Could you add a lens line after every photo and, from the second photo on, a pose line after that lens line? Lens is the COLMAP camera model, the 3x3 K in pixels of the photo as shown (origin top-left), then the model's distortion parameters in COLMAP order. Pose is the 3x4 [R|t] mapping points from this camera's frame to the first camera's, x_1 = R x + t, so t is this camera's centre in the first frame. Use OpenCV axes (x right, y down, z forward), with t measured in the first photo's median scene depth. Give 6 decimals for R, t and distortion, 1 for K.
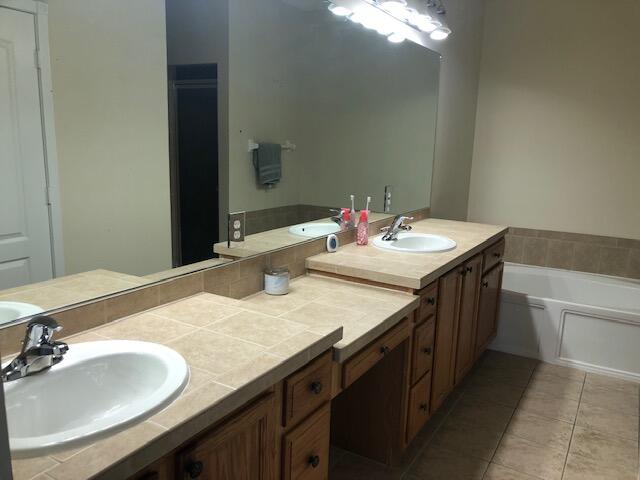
lens RADIAL K [[519.8, 0, 320.0], [0, 519.8, 240.0], [0, 0, 1]] dist [0.001870, -0.009723]
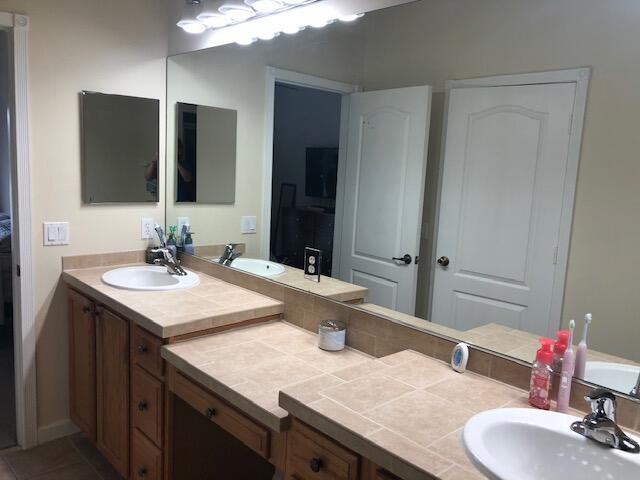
lens RADIAL K [[519.8, 0, 320.0], [0, 519.8, 240.0], [0, 0, 1]] dist [0.001870, -0.009723]
pose [[-0.275793, 0.085832, -0.957377, 0.852775], [-0.247821, 0.955984, 0.157097, -0.239484], [0.928721, 0.280584, -0.242383, 1.250844]]
